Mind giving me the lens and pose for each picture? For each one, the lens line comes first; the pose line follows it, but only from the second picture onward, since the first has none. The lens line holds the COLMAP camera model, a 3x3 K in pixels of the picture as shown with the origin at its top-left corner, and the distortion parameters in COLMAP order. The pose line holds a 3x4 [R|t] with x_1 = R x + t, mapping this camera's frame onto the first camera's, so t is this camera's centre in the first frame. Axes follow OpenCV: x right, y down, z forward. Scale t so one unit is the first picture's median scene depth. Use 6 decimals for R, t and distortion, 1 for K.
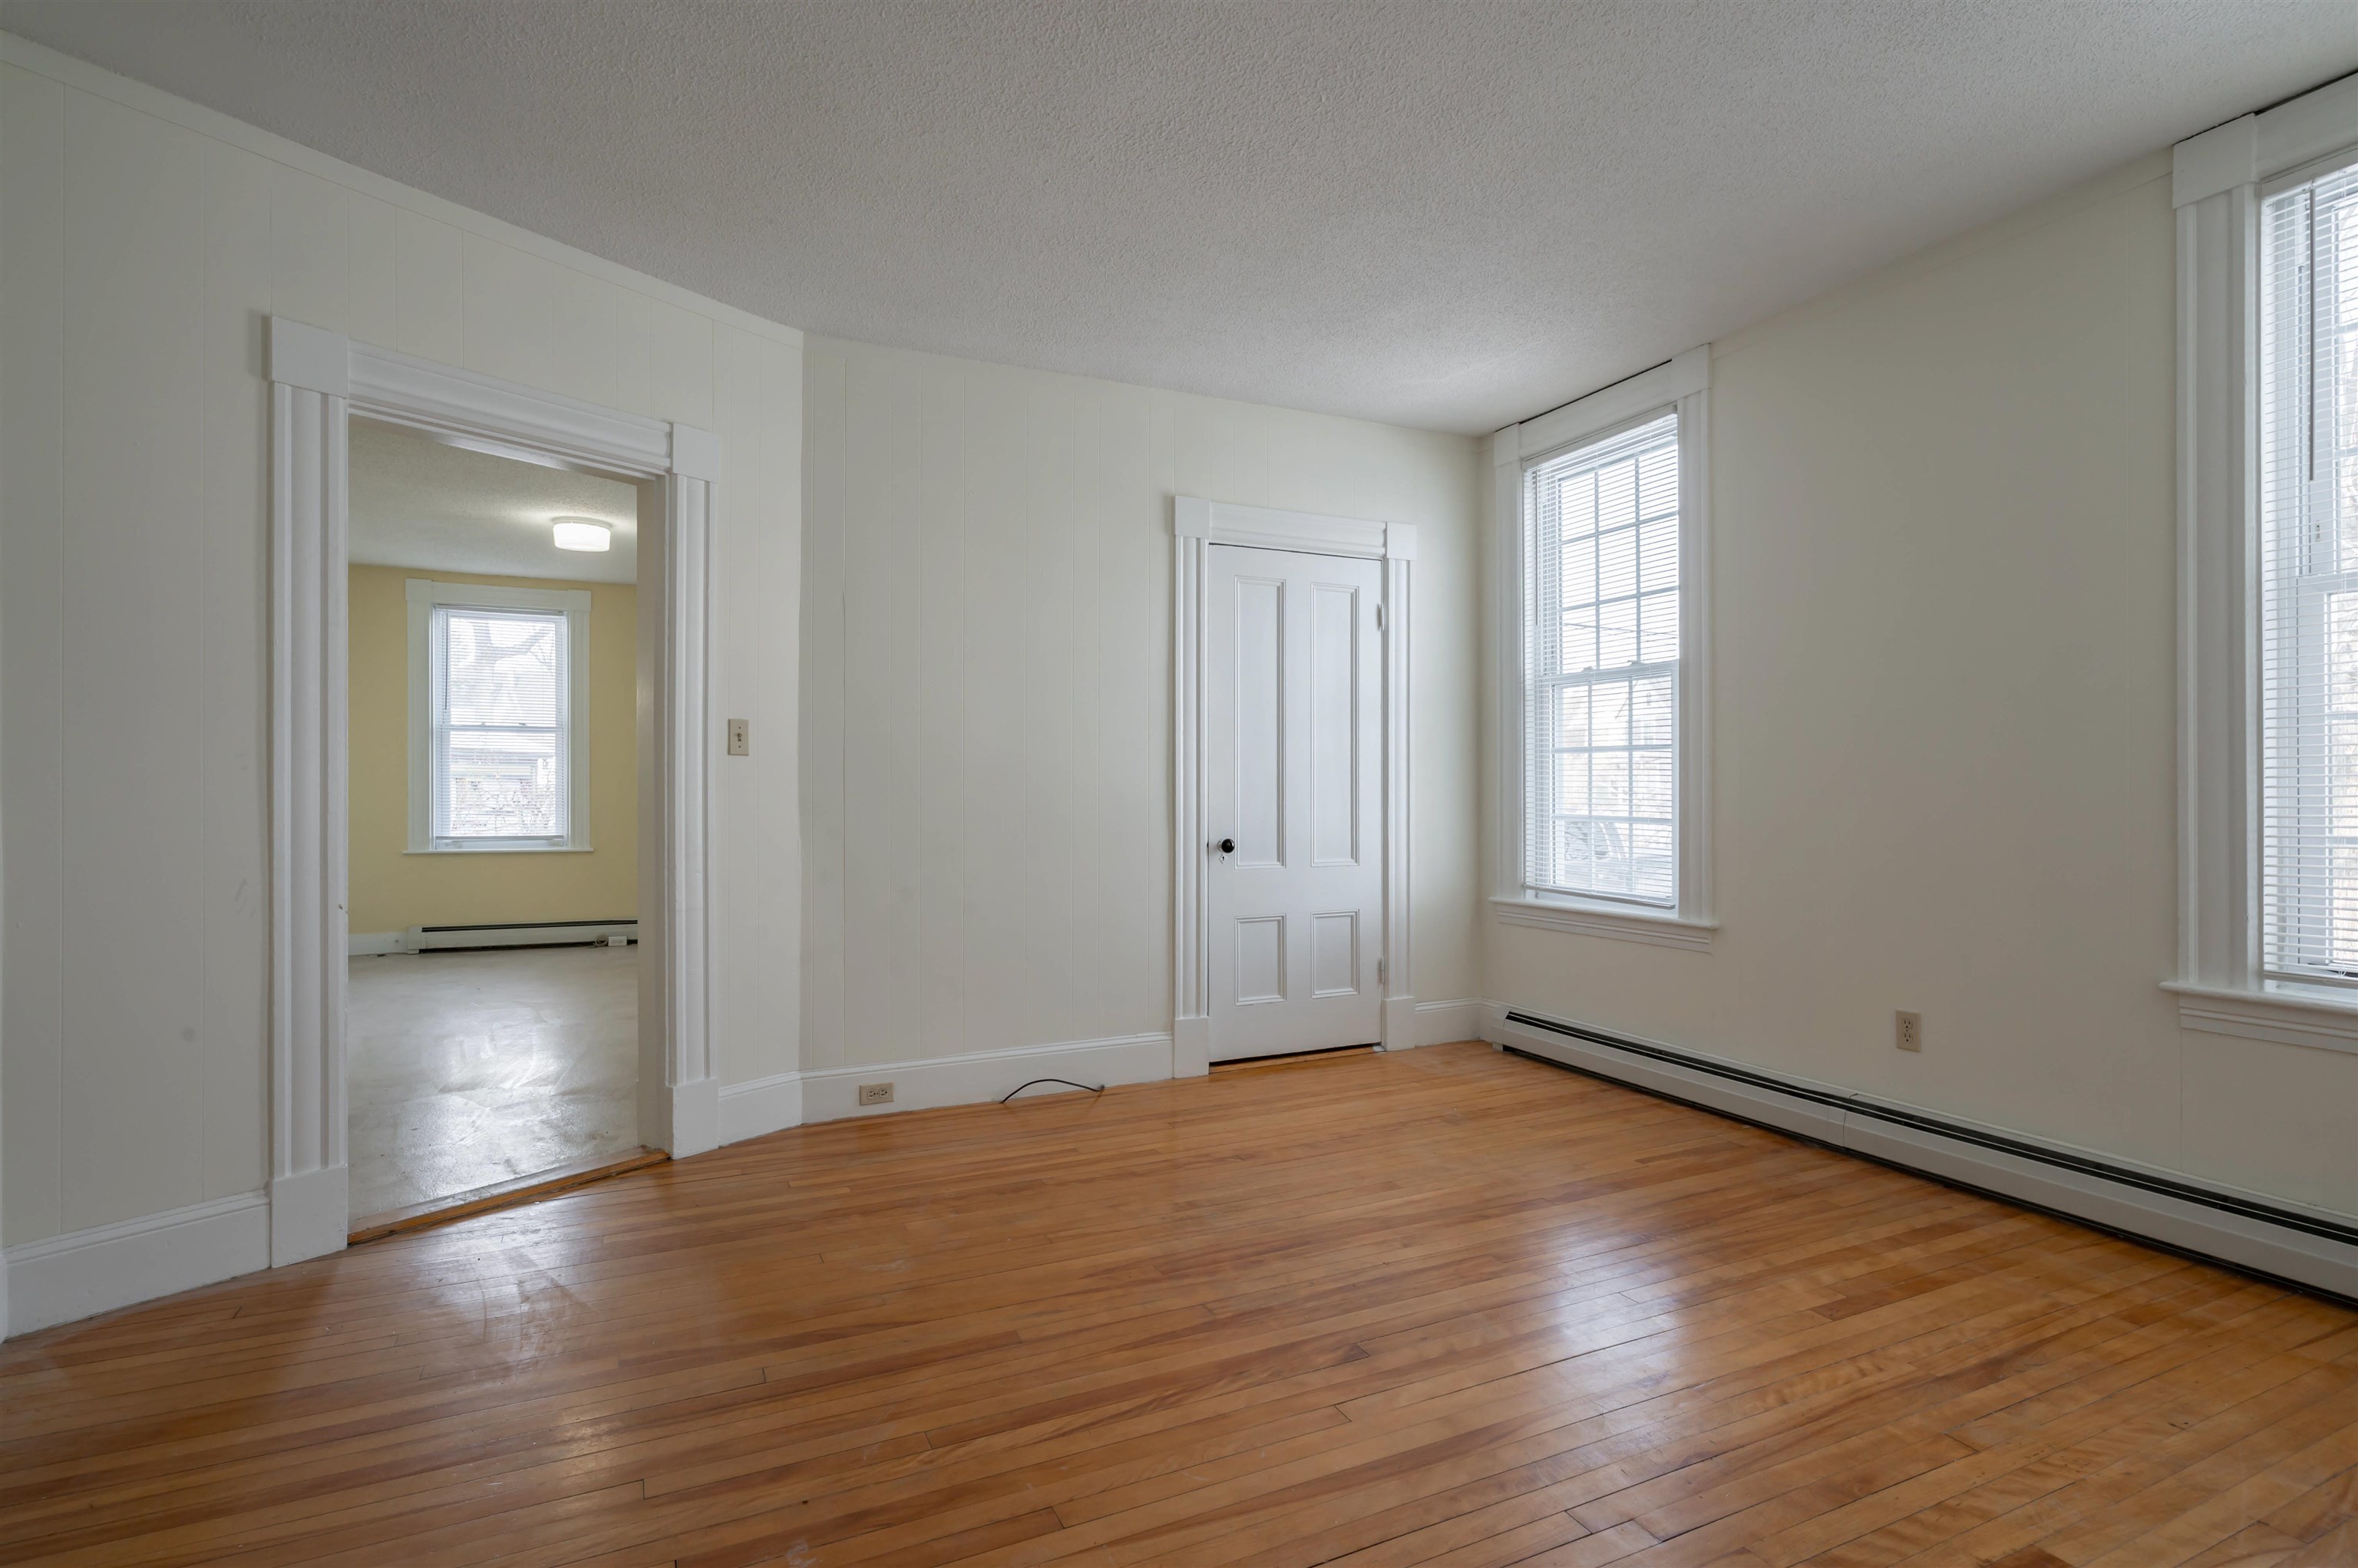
lens RADIAL K [[1167.6, 0, 1175.4], [0, 1167.6, 800.6], [0, 0, 1]] dist [-0.000804, 0.000168]
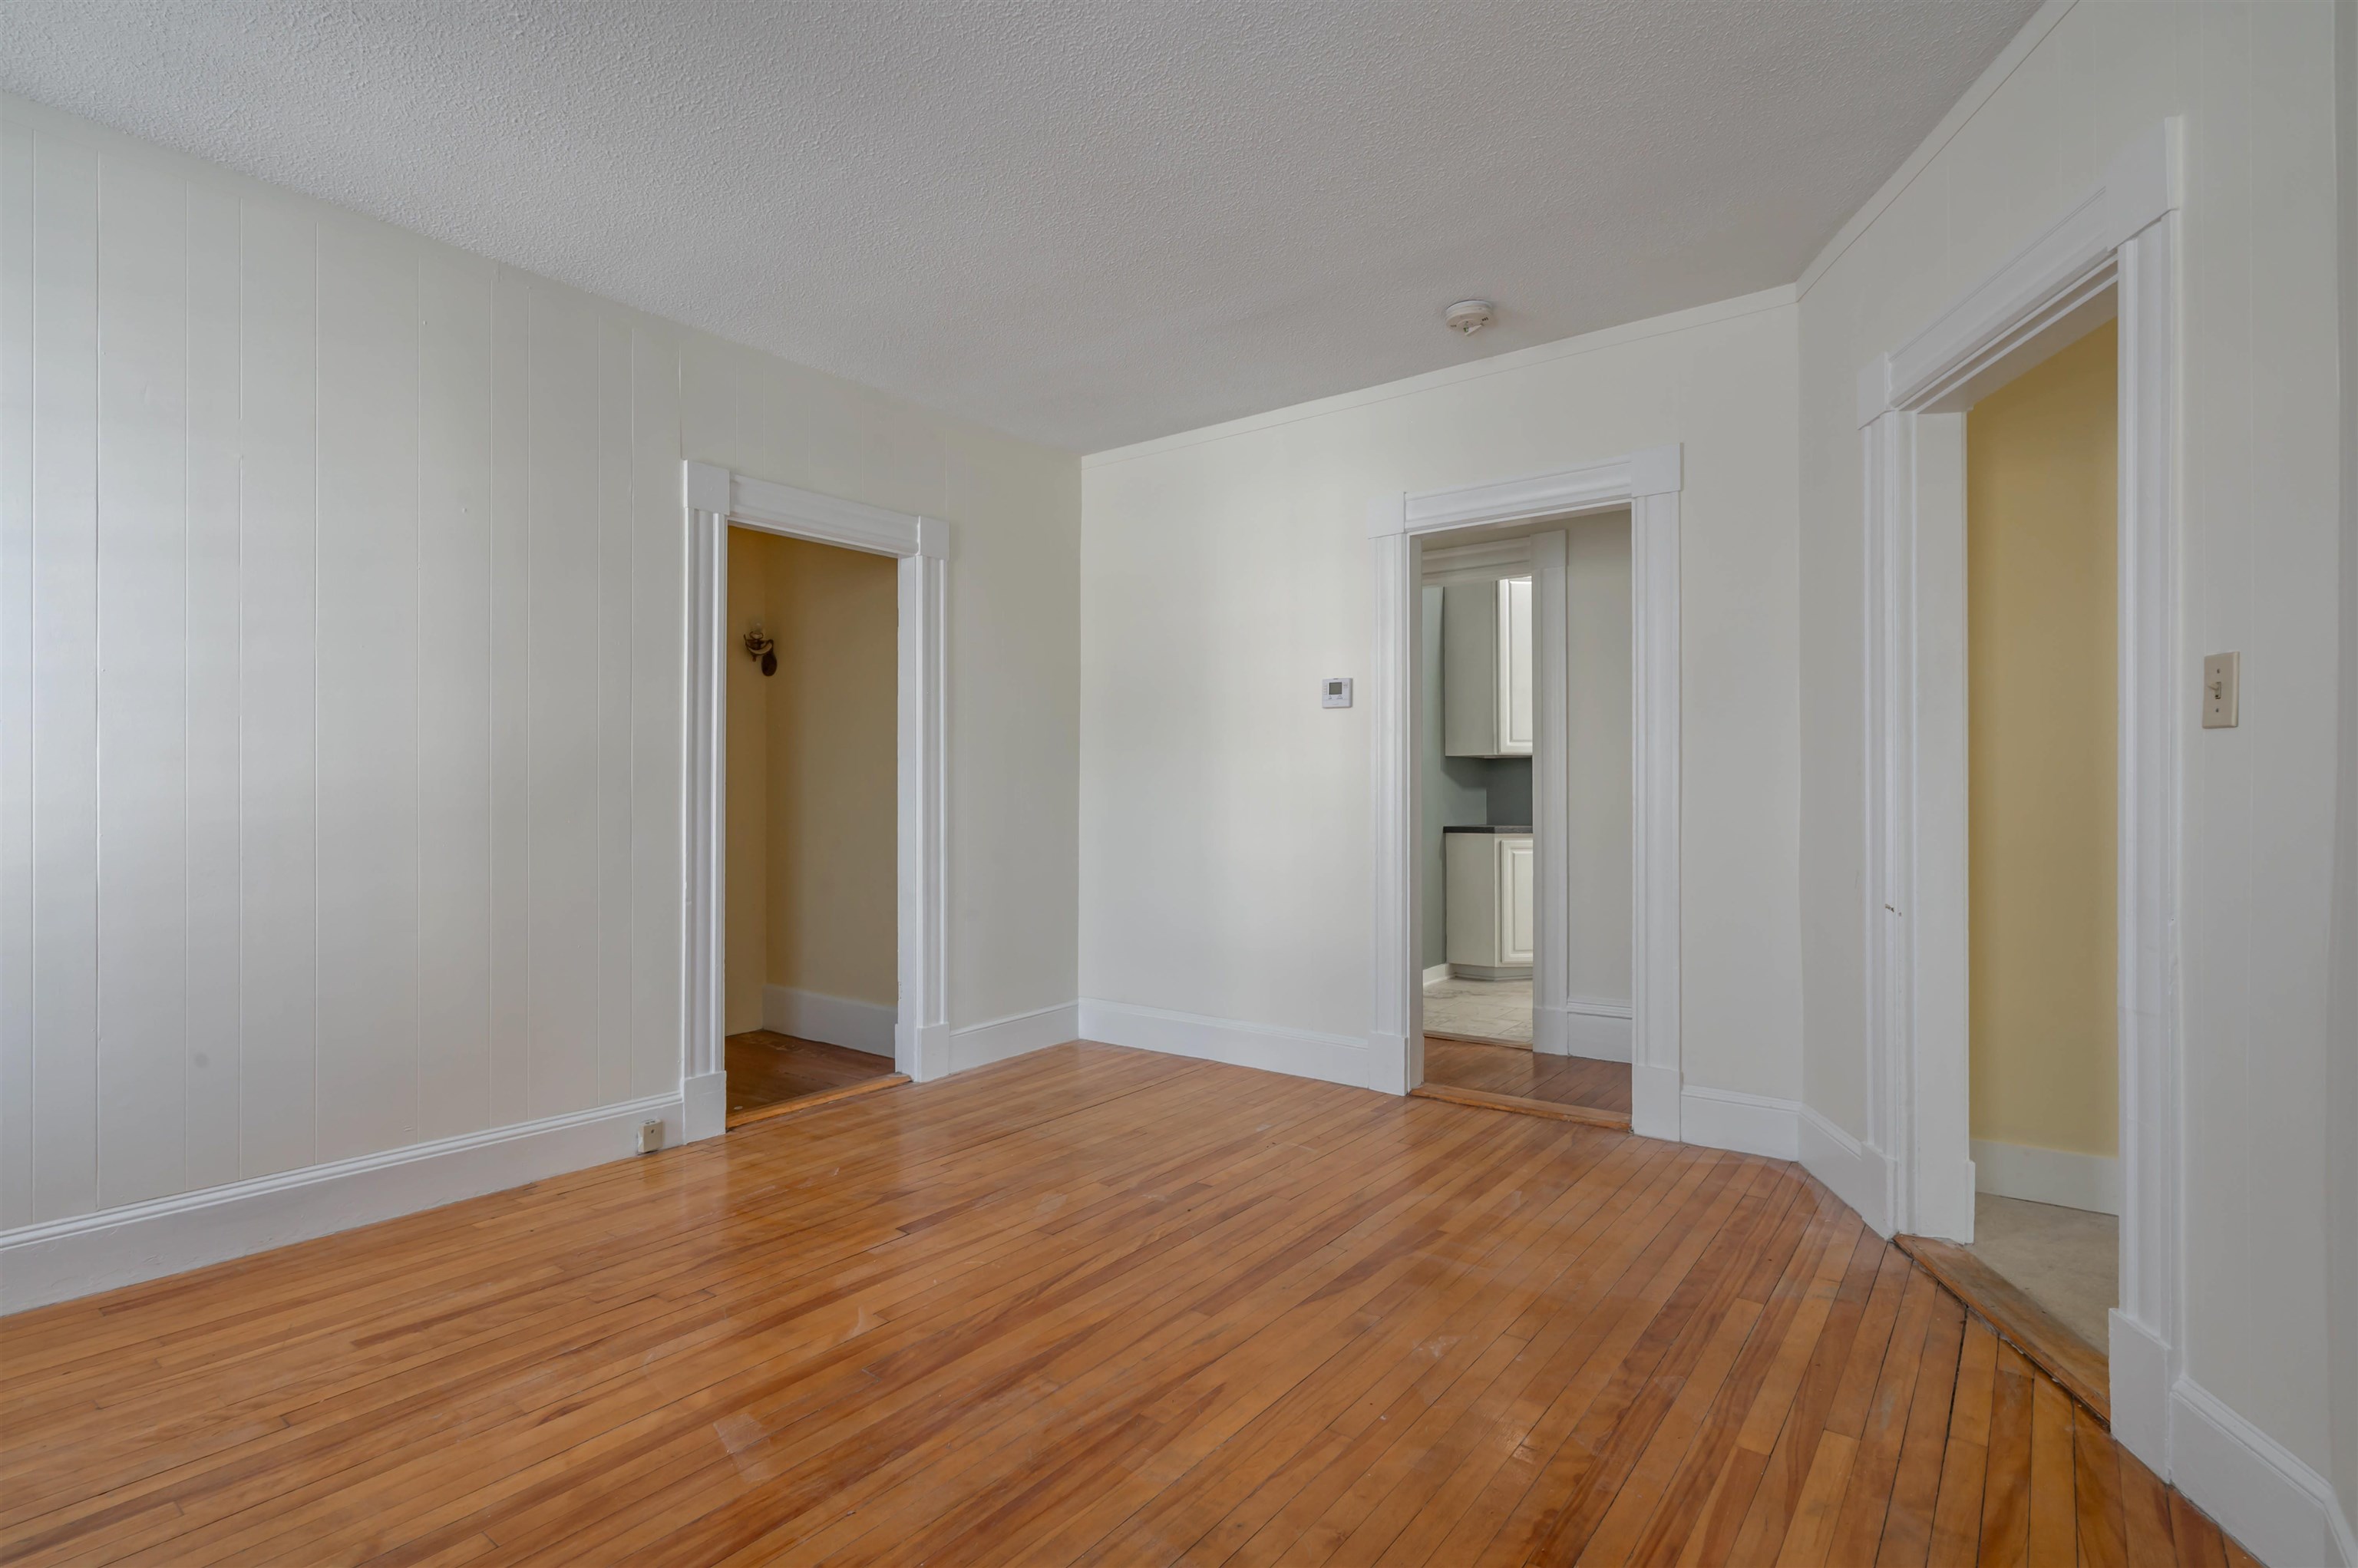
lens RADIAL K [[1167.6, 0, 1175.4], [0, 1167.6, 800.6], [0, 0, 1]] dist [-0.000804, 0.000168]
pose [[-0.892050, 0.006819, -0.451886, 0.377480], [-0.000016, 0.999886, 0.015119, -0.020432], [0.451938, 0.013495, -0.891947, 2.015501]]
